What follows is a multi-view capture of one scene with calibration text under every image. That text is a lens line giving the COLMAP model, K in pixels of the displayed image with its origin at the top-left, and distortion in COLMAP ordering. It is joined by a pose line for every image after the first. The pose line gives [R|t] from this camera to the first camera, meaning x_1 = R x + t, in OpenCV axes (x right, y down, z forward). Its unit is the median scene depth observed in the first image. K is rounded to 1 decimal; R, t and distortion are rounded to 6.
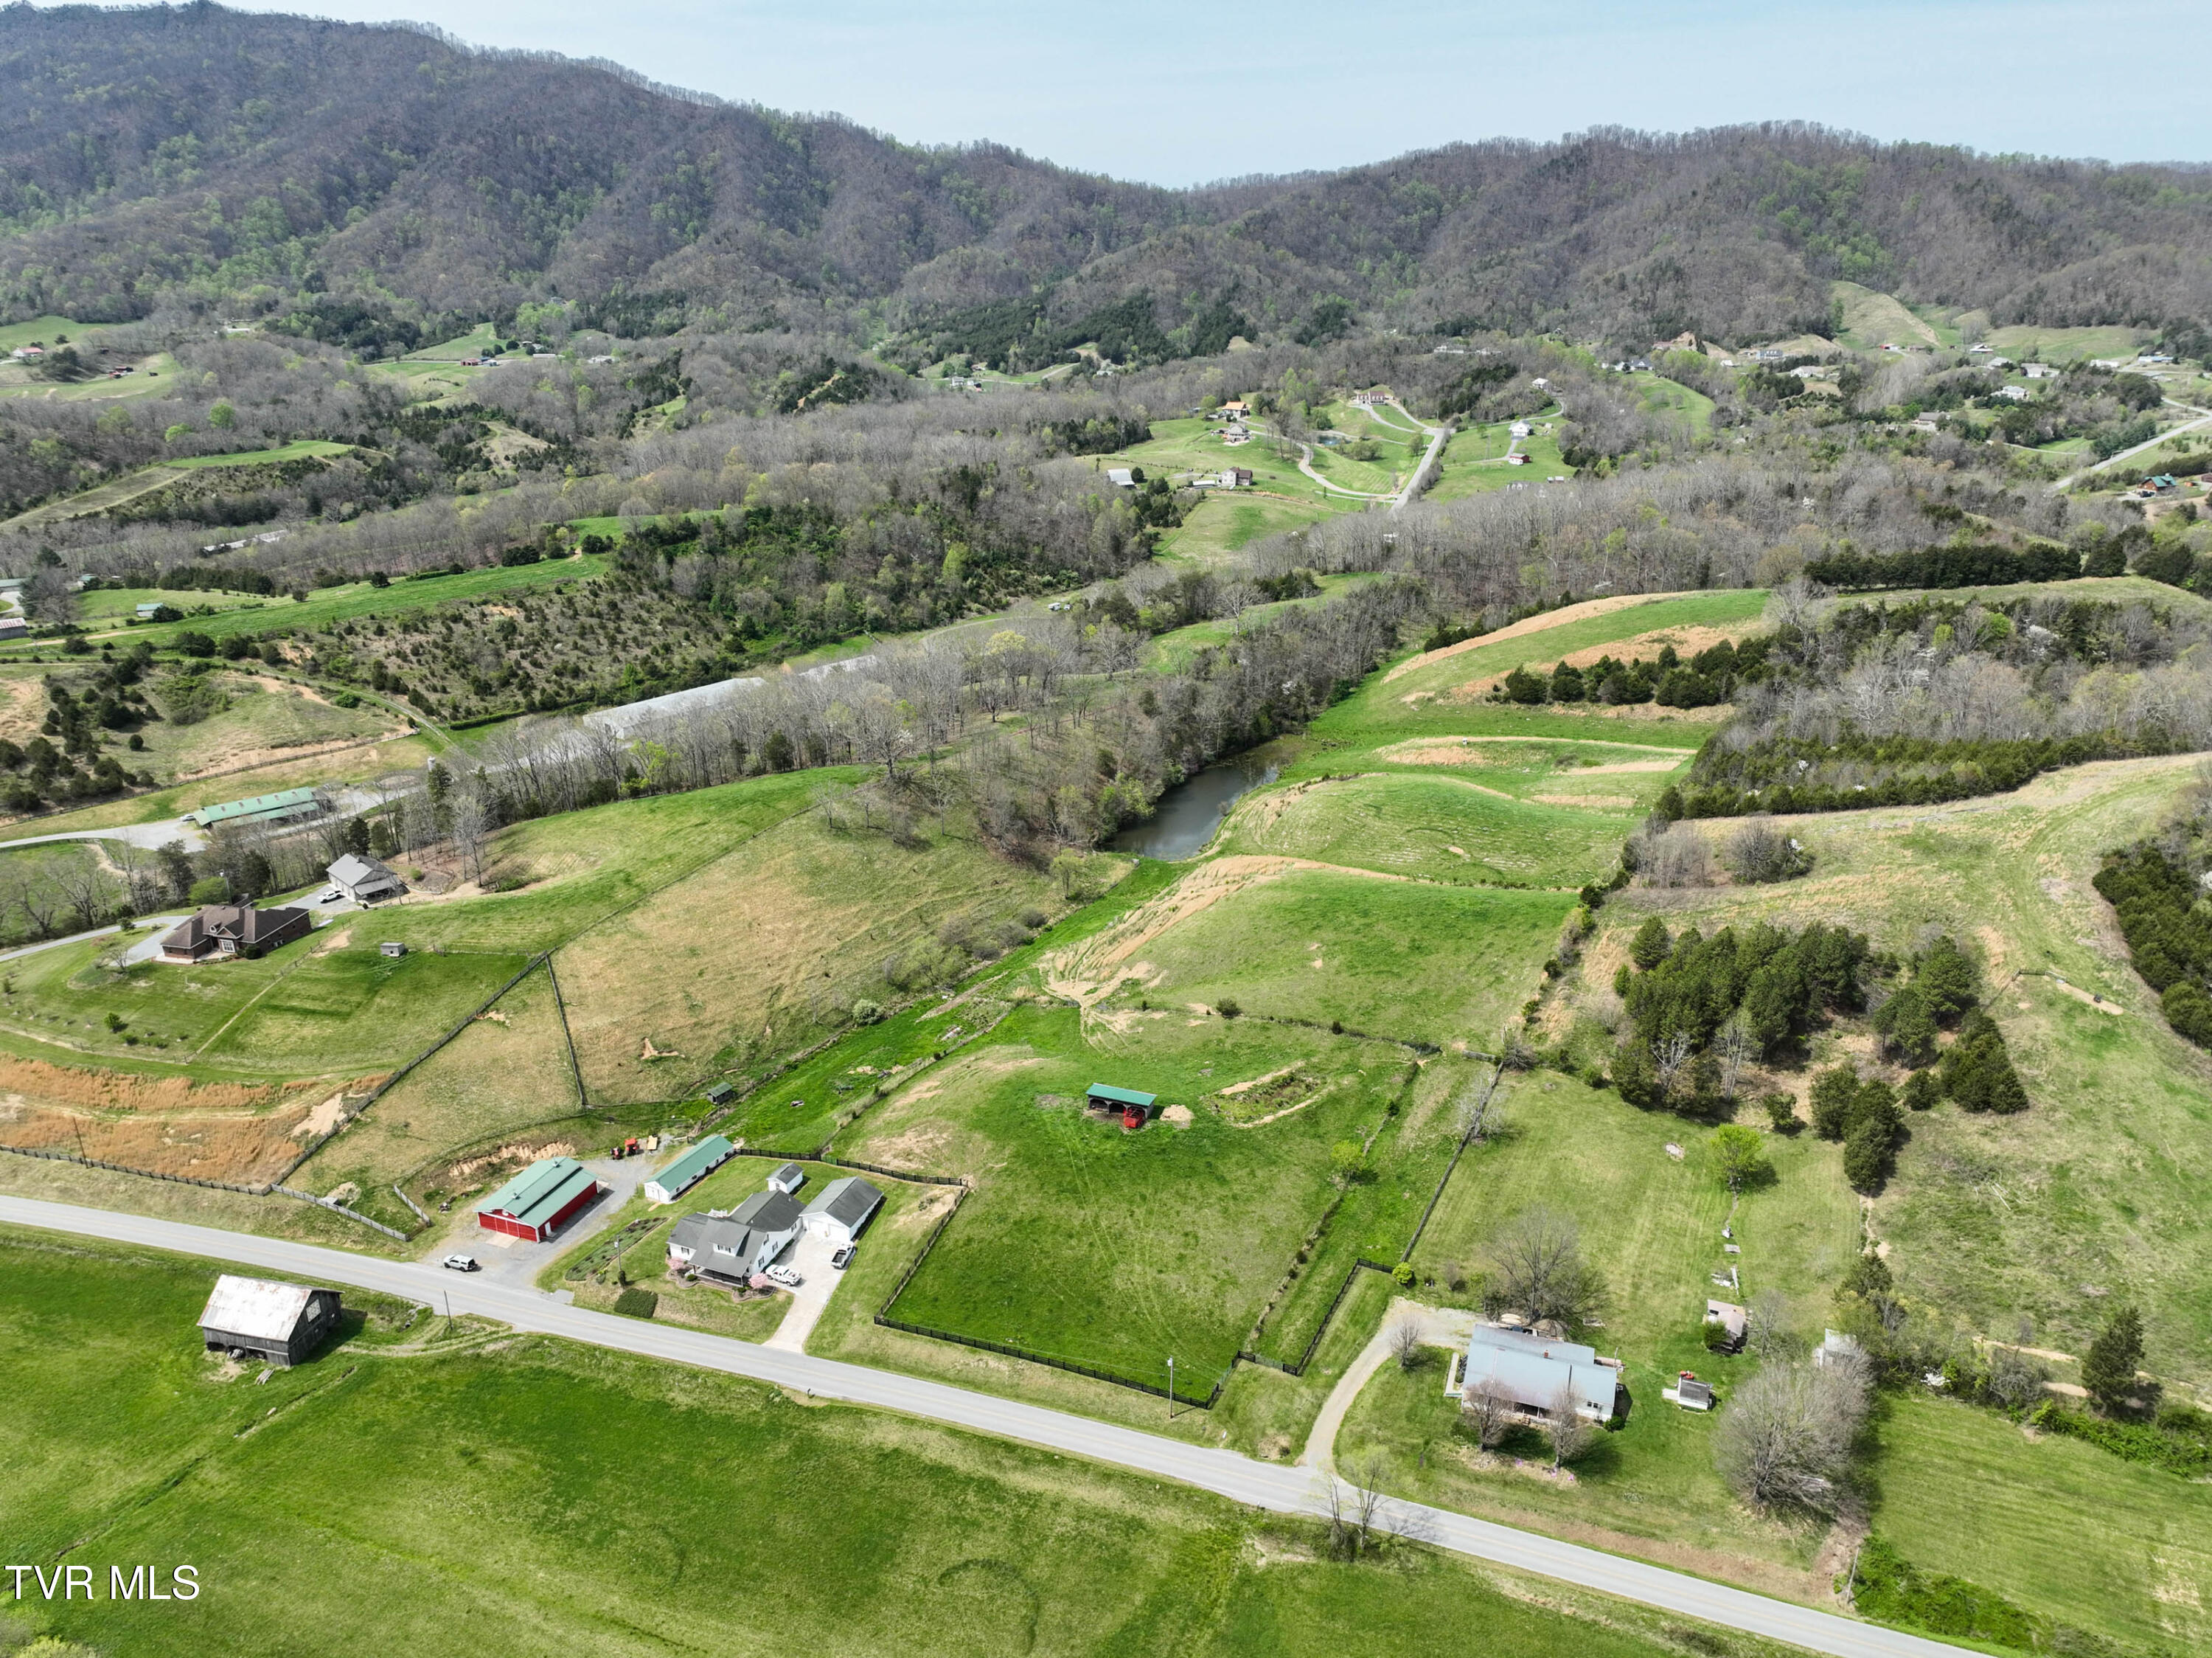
lens RADIAL K [[1553.6, 0, 1113.7], [0, 1553.6, 822.0], [0, 0, 1]] dist [-0.003360, 0.019740]
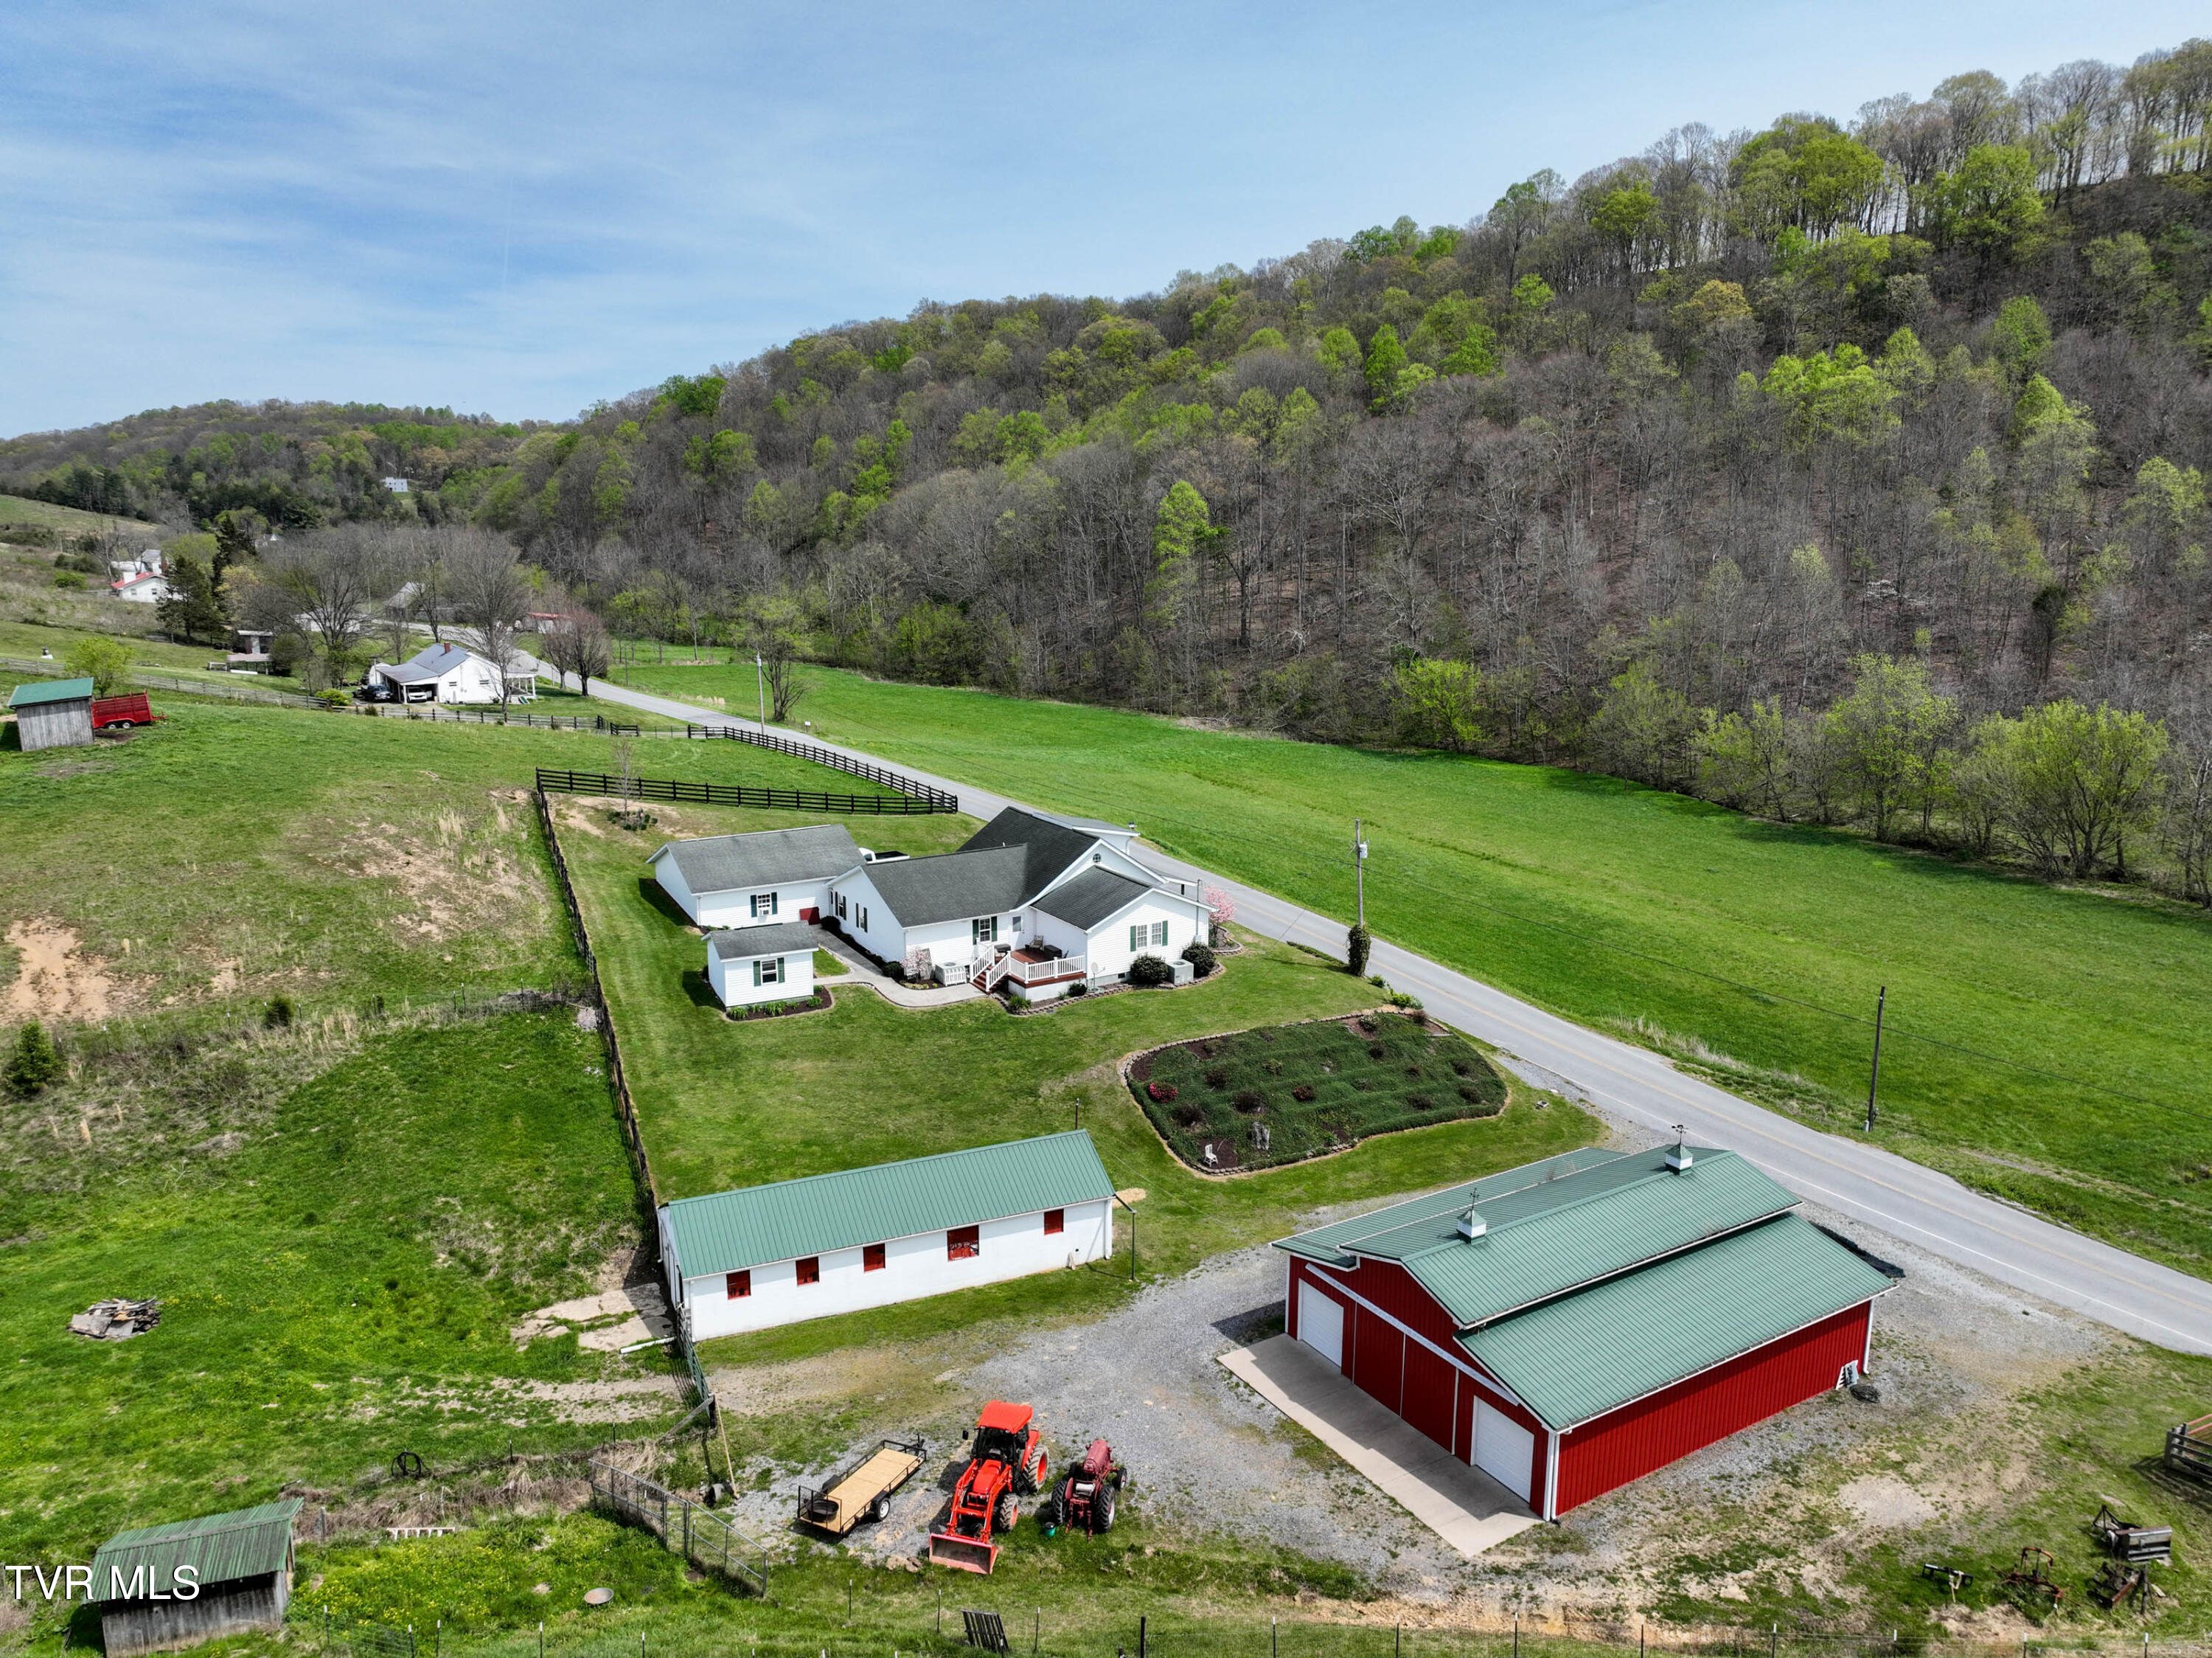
lens RADIAL K [[1553.6, 0, 1117.8], [0, 1553.6, 832.9], [0, 0, 1]] dist [-0.003360, 0.019740]
pose [[-0.796659, -0.127908, 0.590740, -0.233020], [0.215327, 0.853170, 0.475116, 0.044258], [-0.564773, 0.505708, -0.652143, 0.608361]]
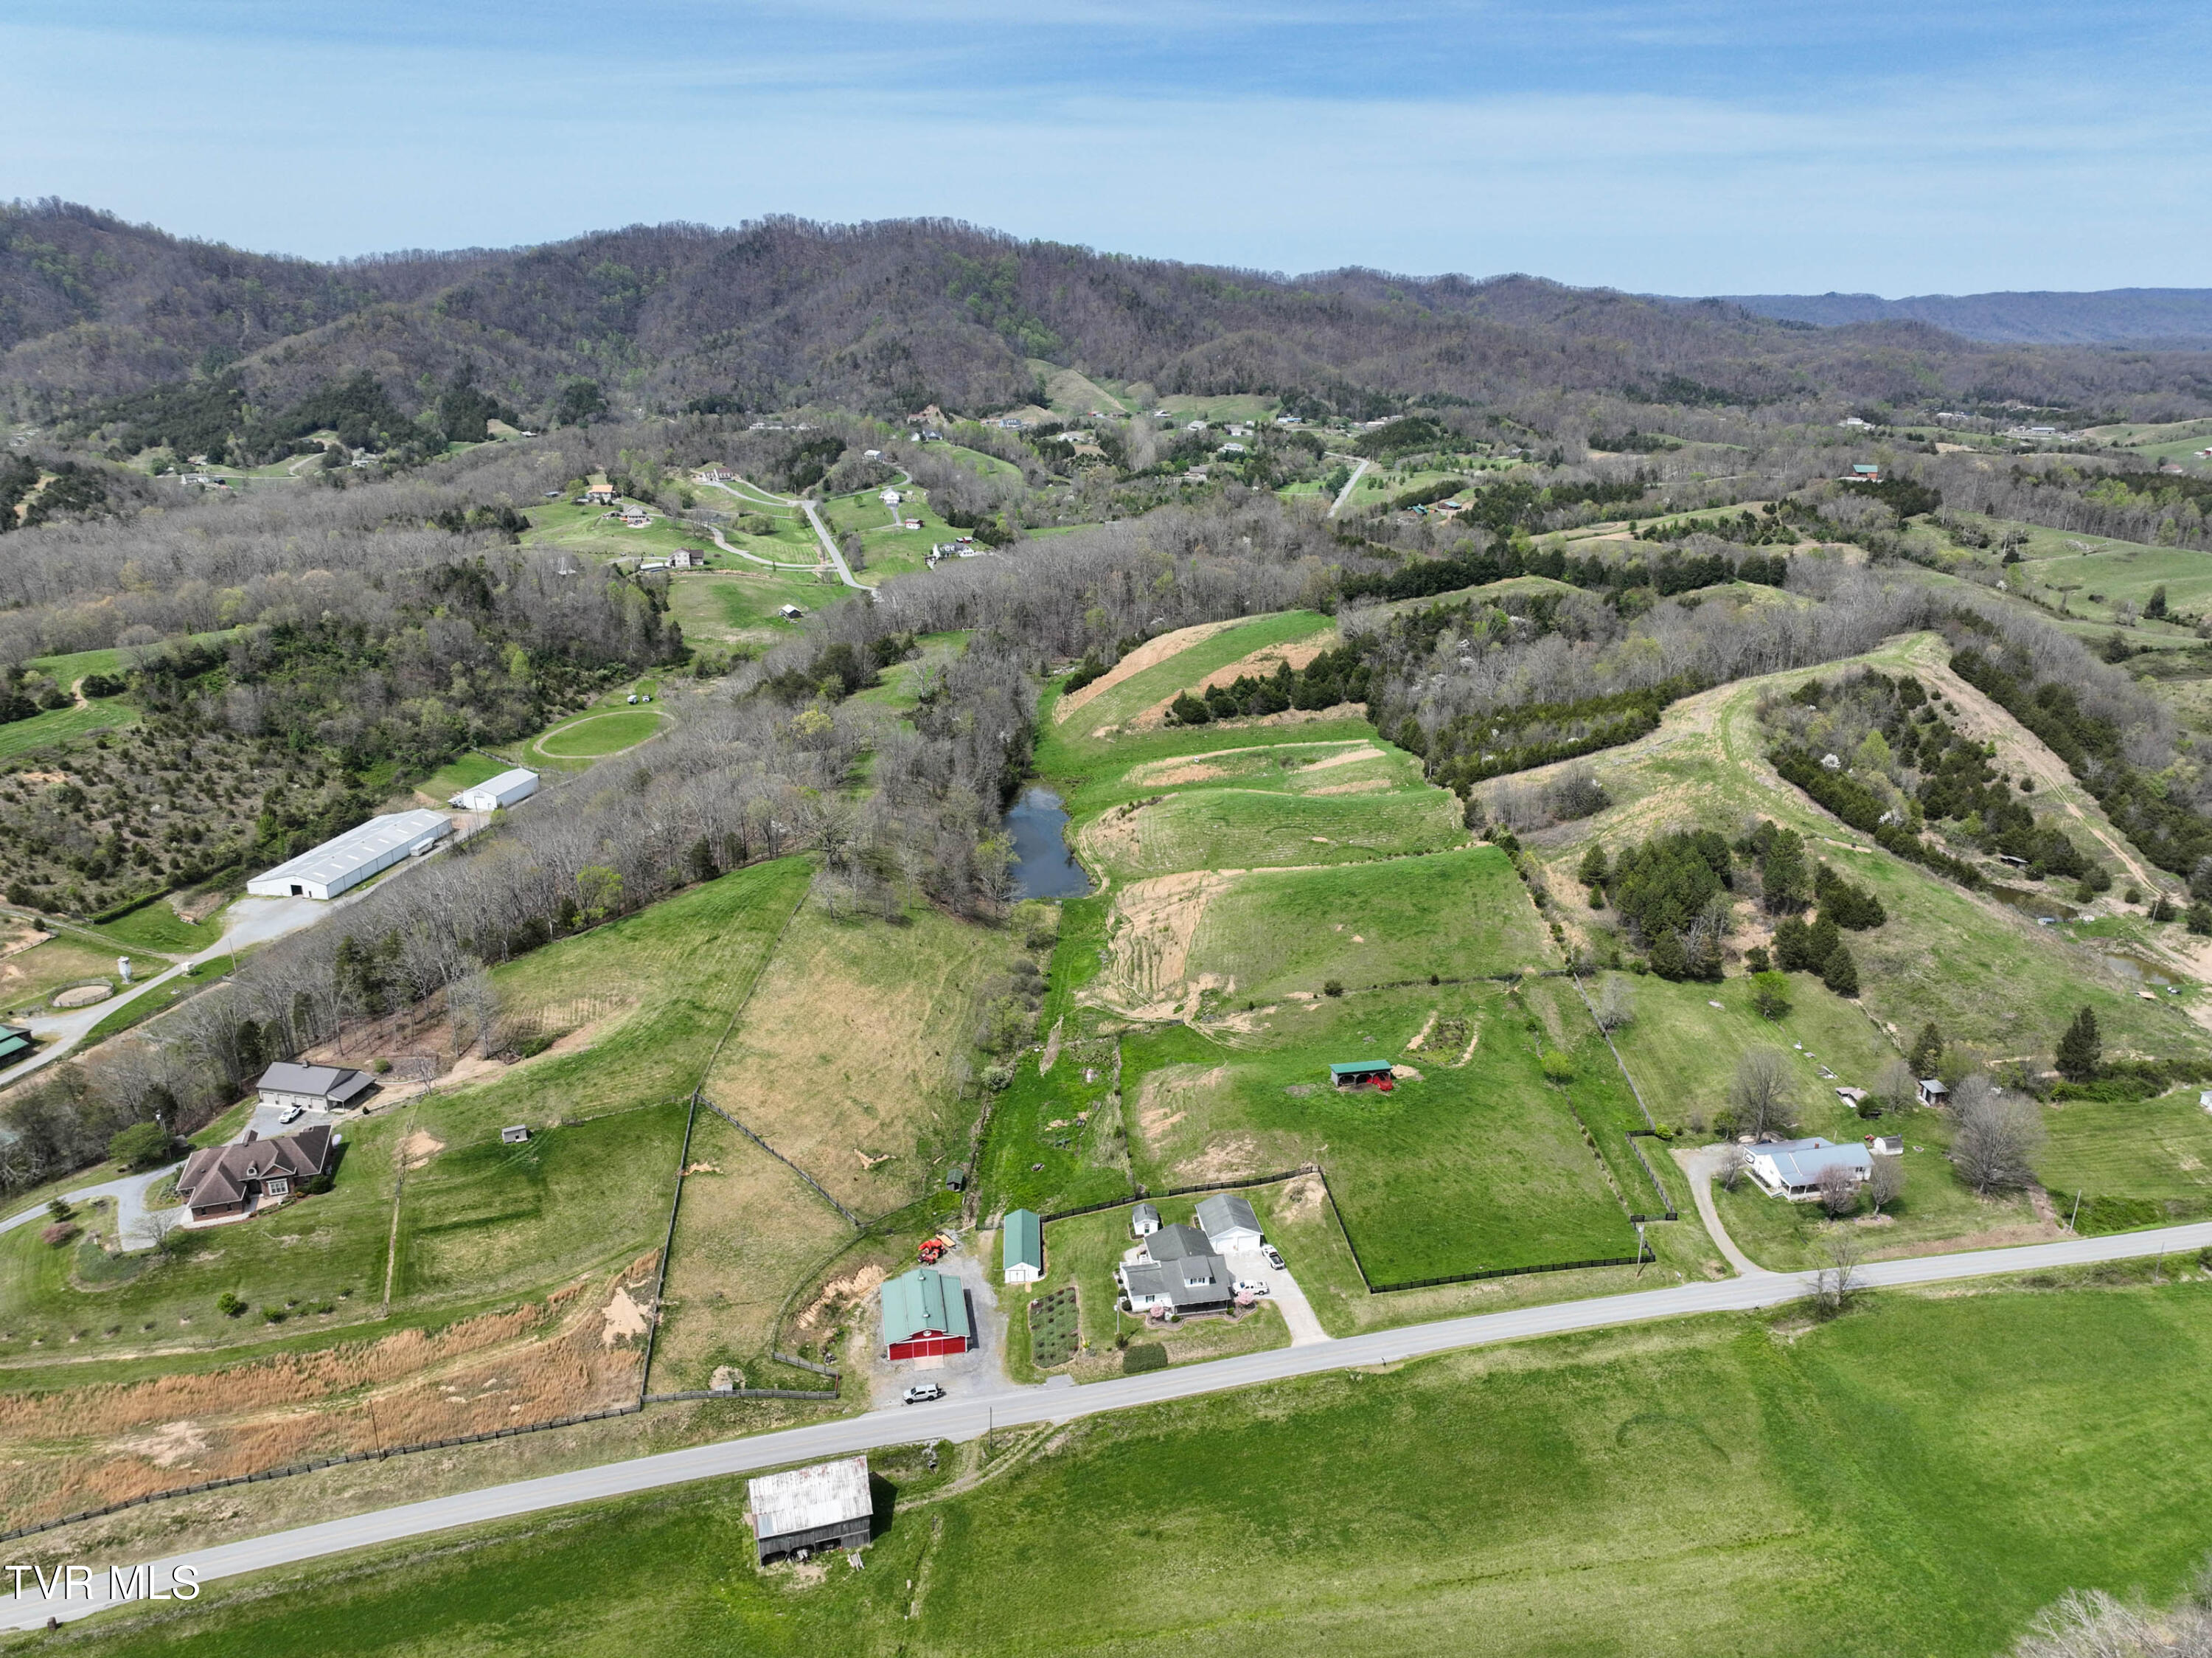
lens RADIAL K [[1553.6, 0, 1114.1], [0, 1553.6, 823.0], [0, 0, 1]] dist [-0.003360, 0.019740]
pose [[0.850080, -0.157124, 0.502670, -0.376490], [0.179758, 0.983705, 0.003491, -0.019749], [-0.495027, 0.087391, 0.864472, 0.050226]]
